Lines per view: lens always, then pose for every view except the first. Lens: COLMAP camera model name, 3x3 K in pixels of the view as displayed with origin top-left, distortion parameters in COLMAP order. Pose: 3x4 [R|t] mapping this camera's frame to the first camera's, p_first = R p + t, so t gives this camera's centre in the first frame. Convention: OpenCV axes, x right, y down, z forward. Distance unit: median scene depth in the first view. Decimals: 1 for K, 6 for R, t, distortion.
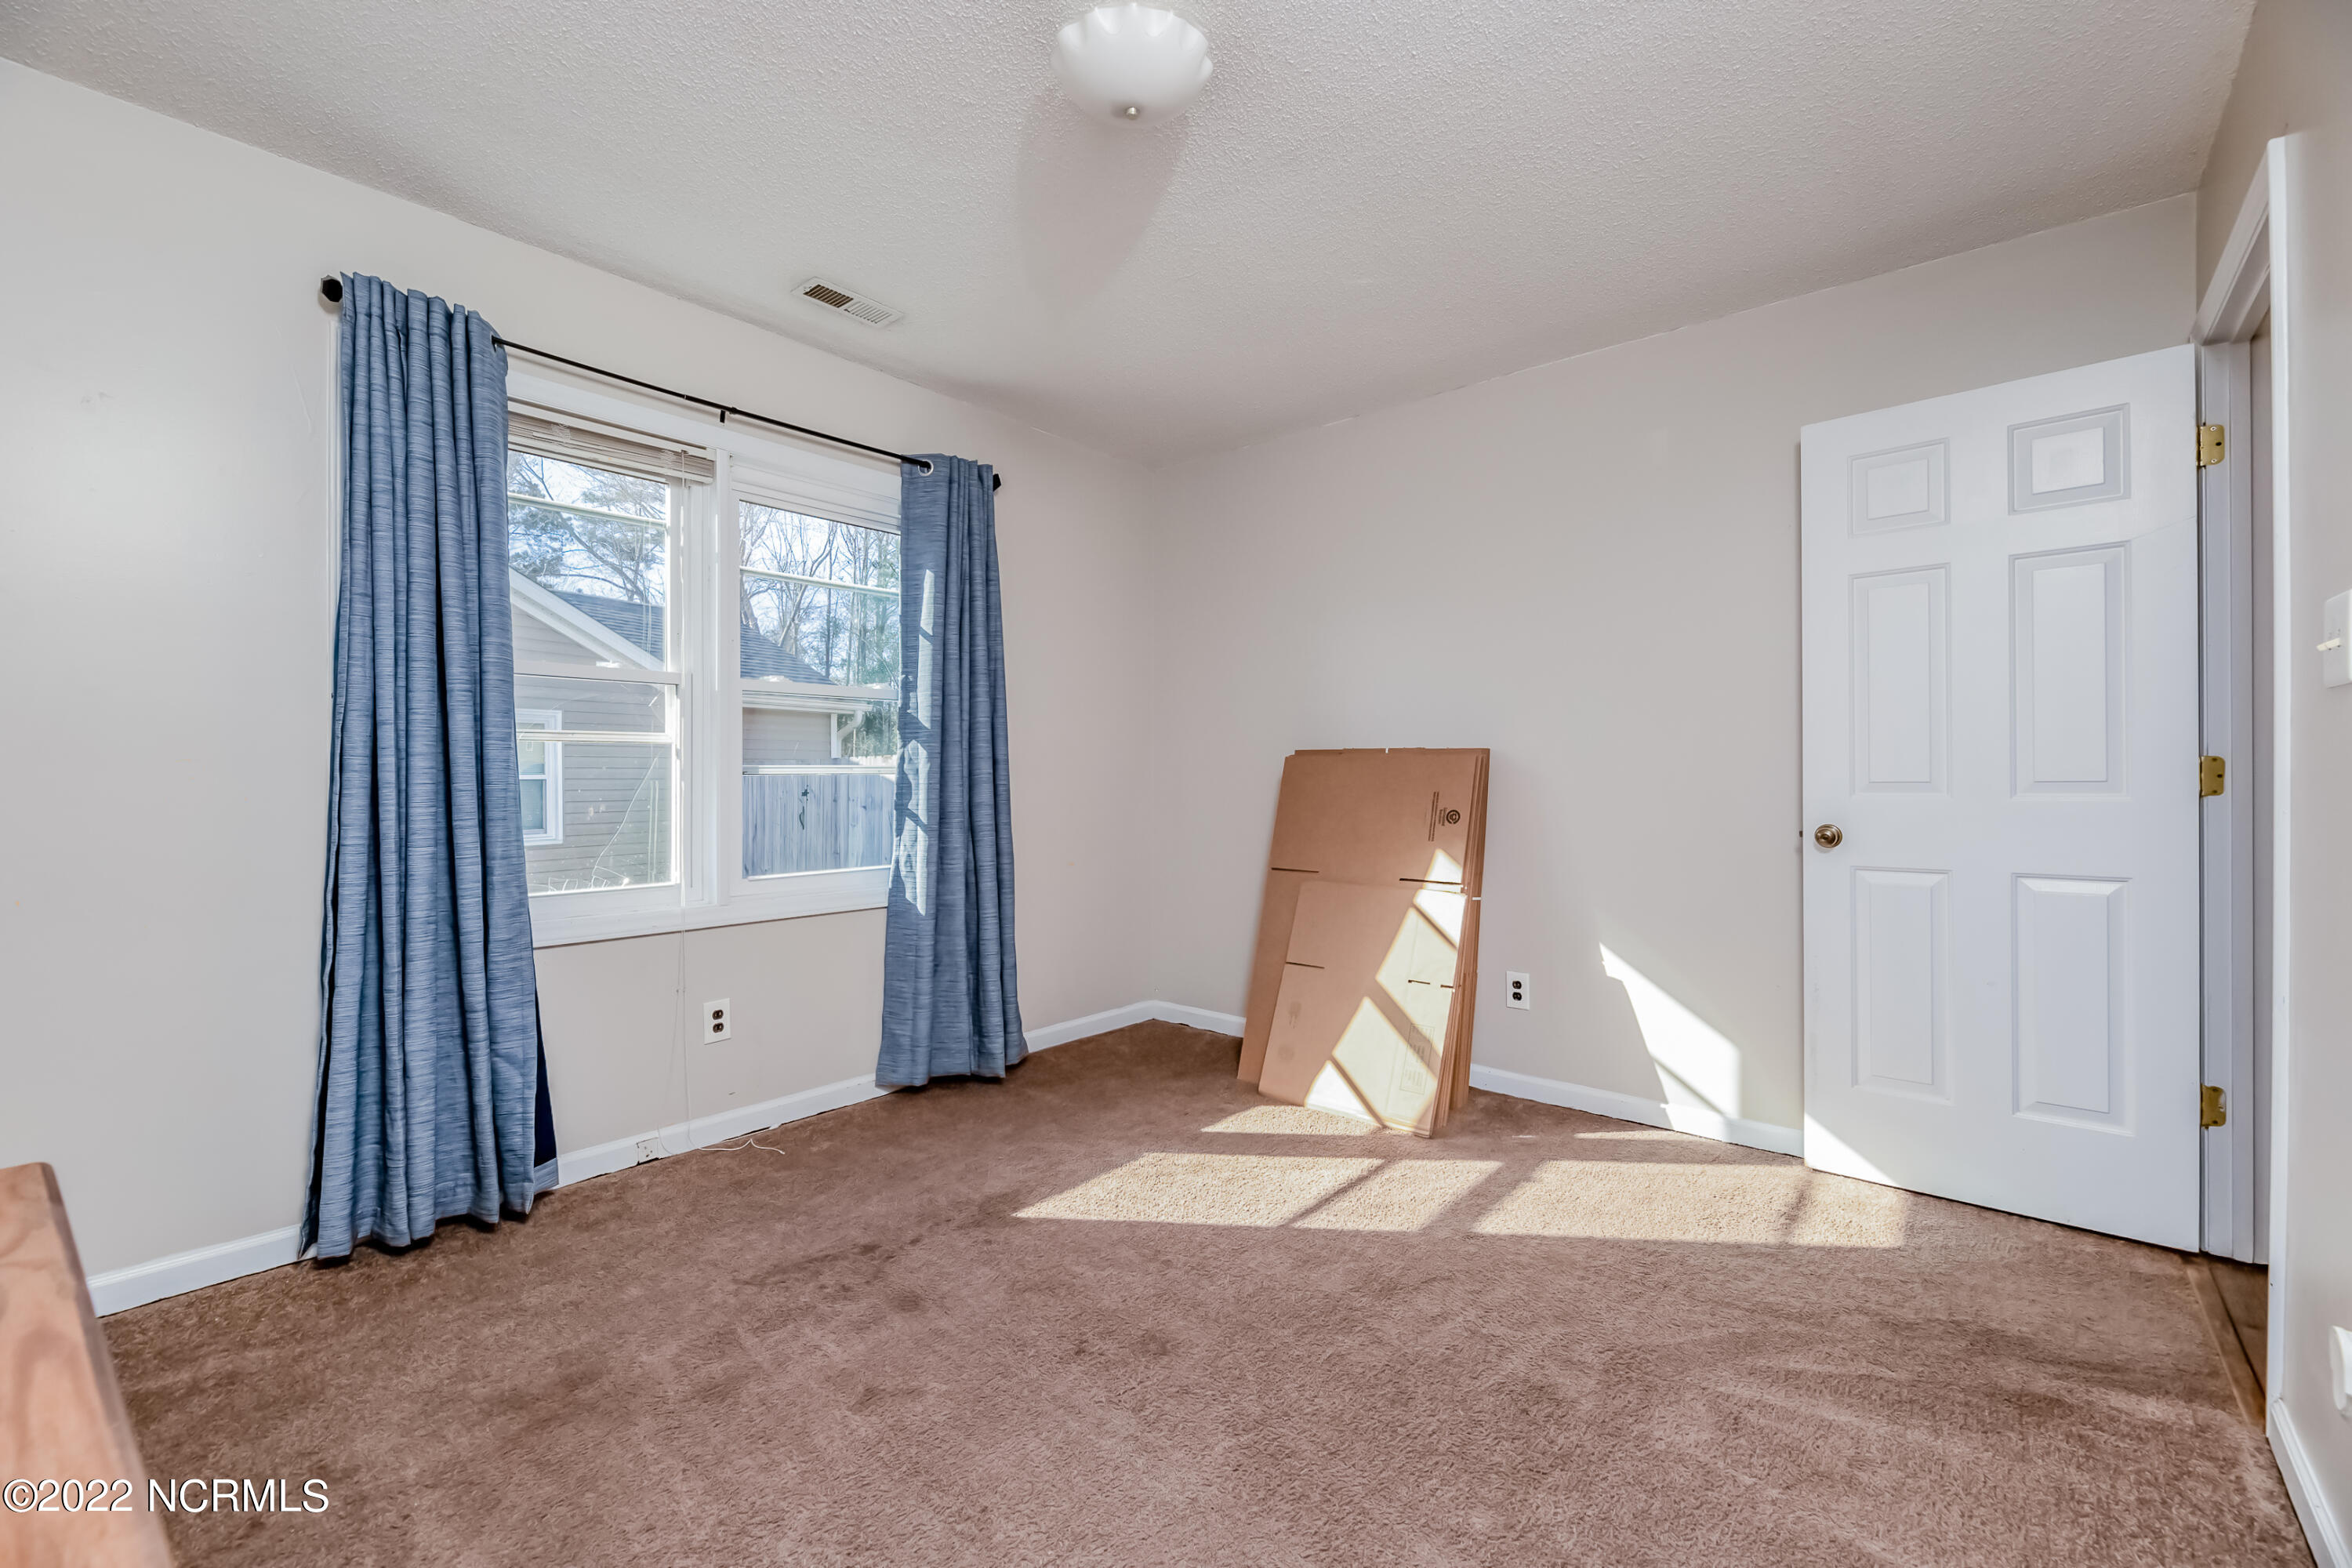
lens RADIAL K [[975.1, 0, 1179.7], [0, 975.1, 768.4], [0, 0, 1]] dist [0.001029, -0.000150]
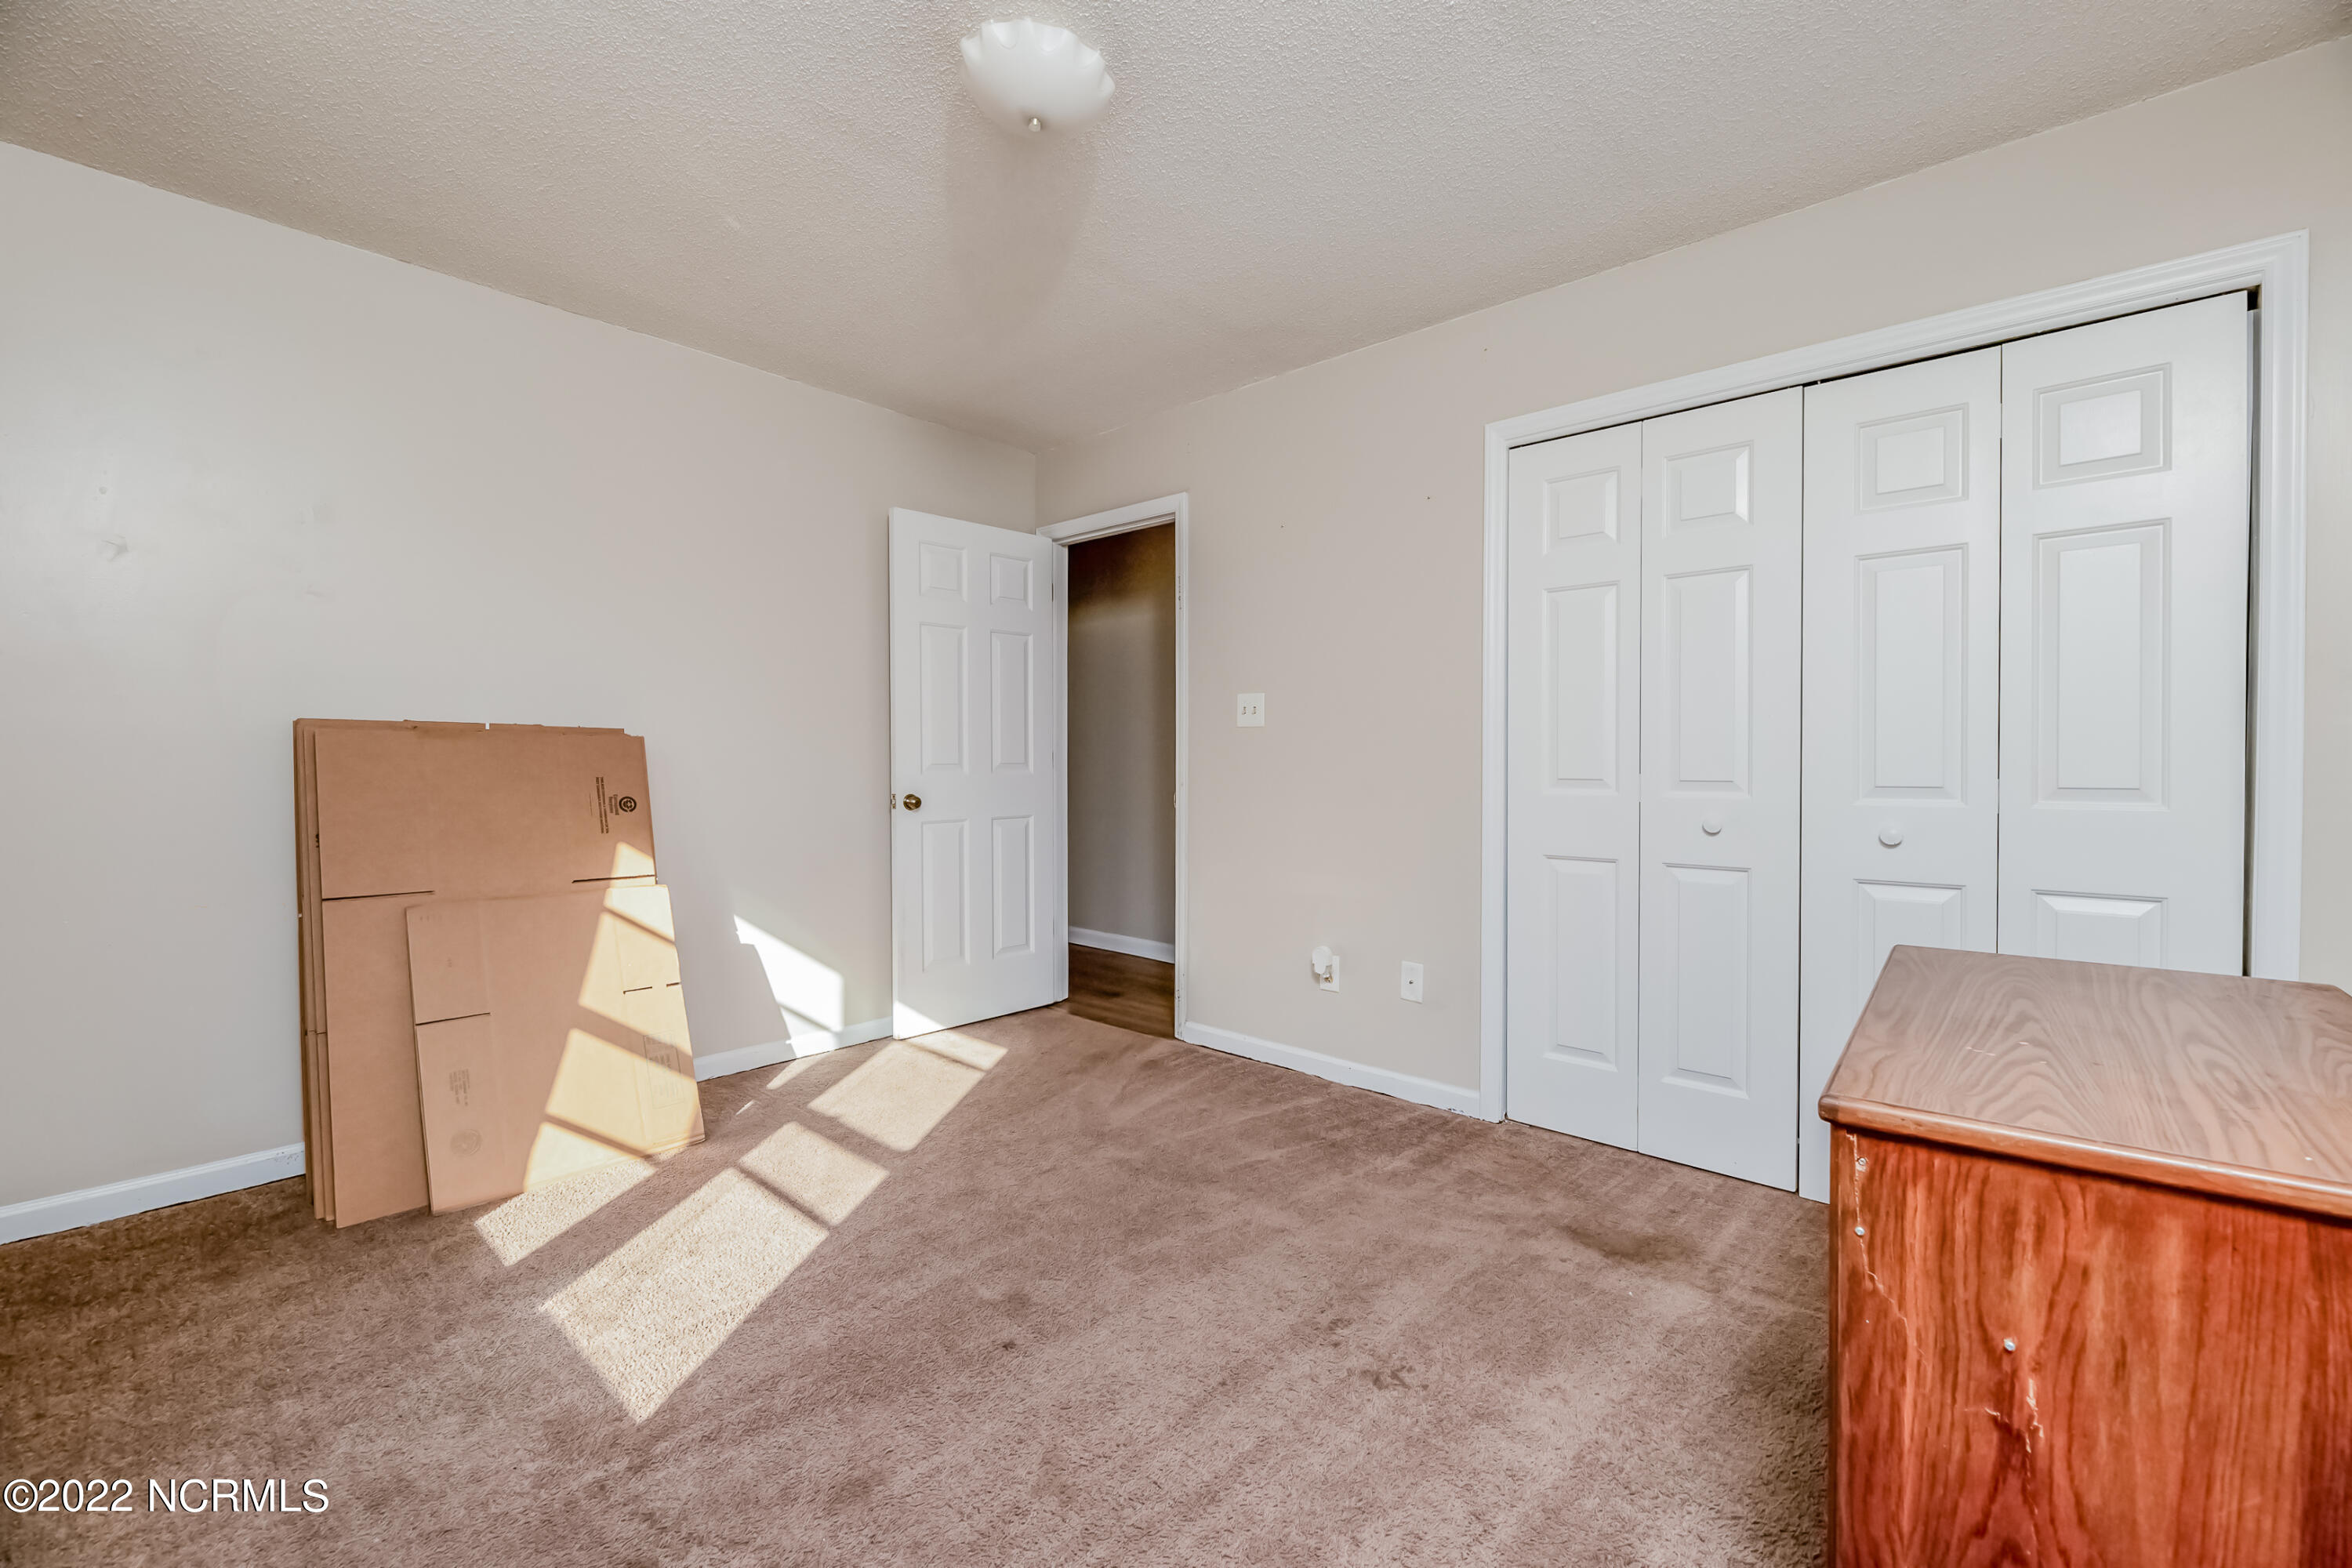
lens RADIAL K [[975.1, 0, 1179.7], [0, 975.1, 768.4], [0, 0, 1]] dist [0.001029, -0.000150]
pose [[0.026567, -0.005605, 0.999631, -0.708500], [-0.004368, 0.999974, 0.005723, 0.010319], [-0.999638, -0.004518, 0.026541, 0.539825]]
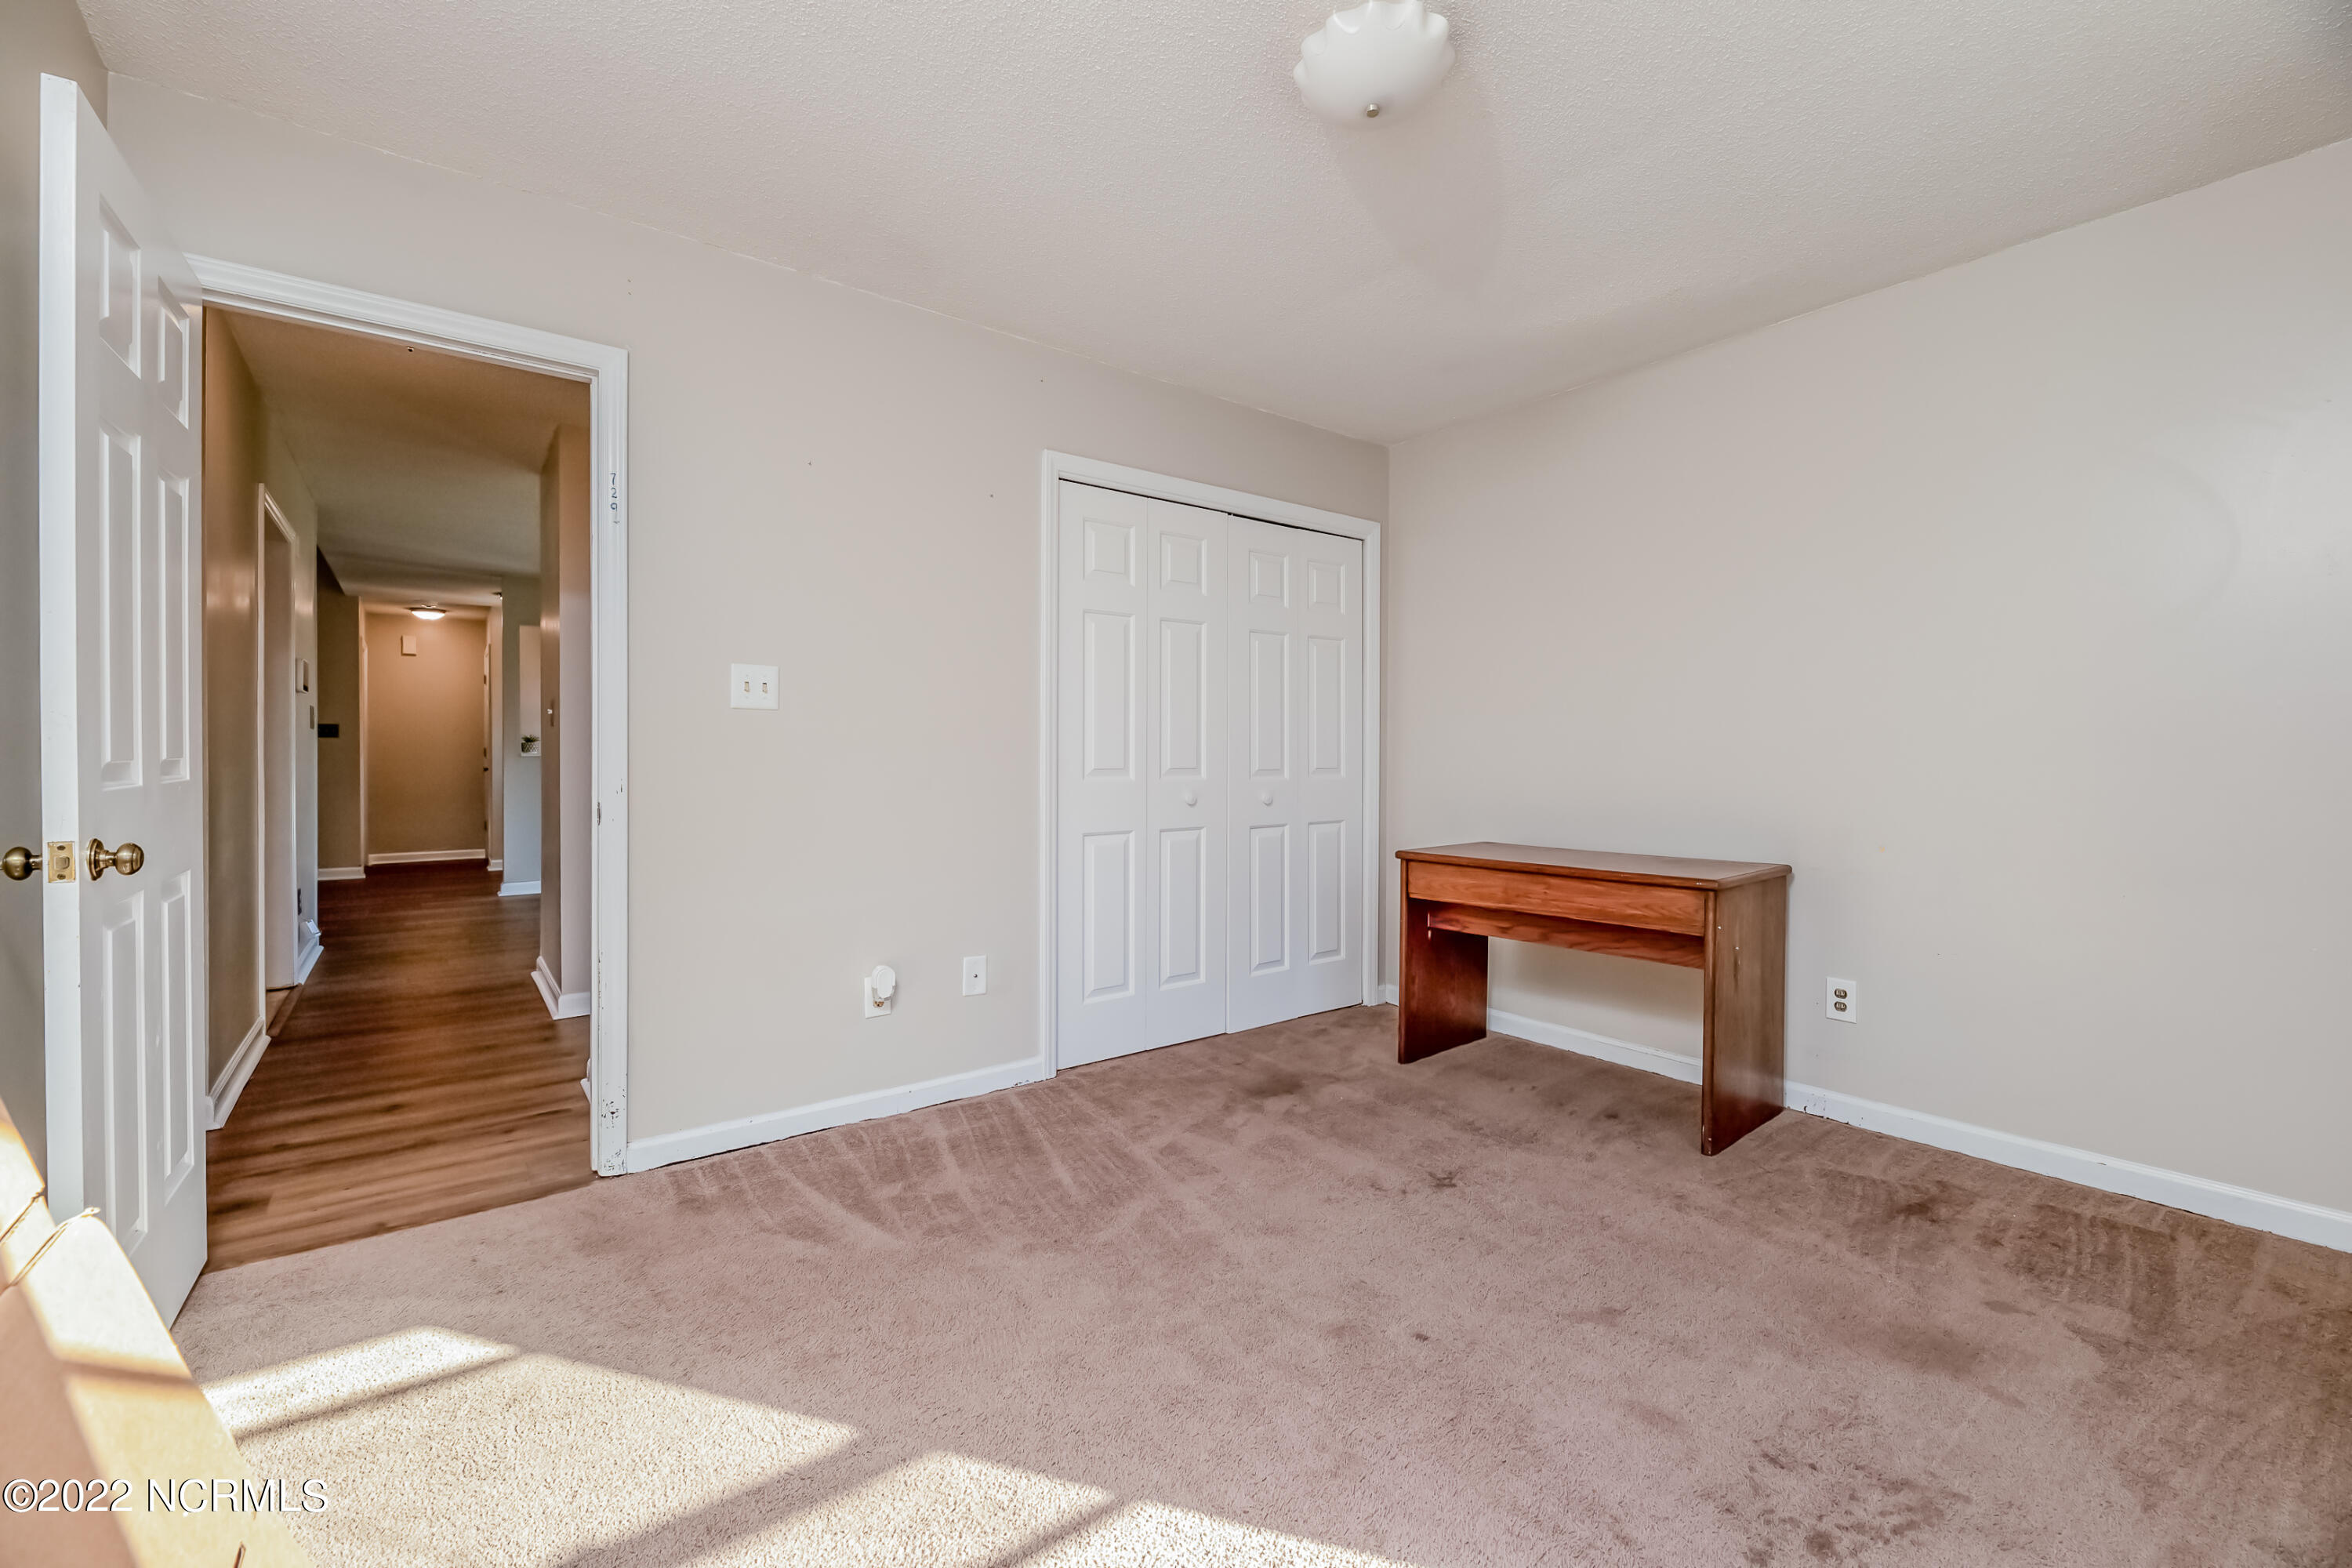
lens RADIAL K [[975.1, 0, 1179.7], [0, 975.1, 768.4], [0, 0, 1]] dist [0.001029, -0.000150]
pose [[-0.978234, -0.010236, 0.207253, -0.040898], [-0.006910, 0.999836, 0.016765, 0.003016], [-0.207391, 0.014968, -0.978144, 1.341645]]
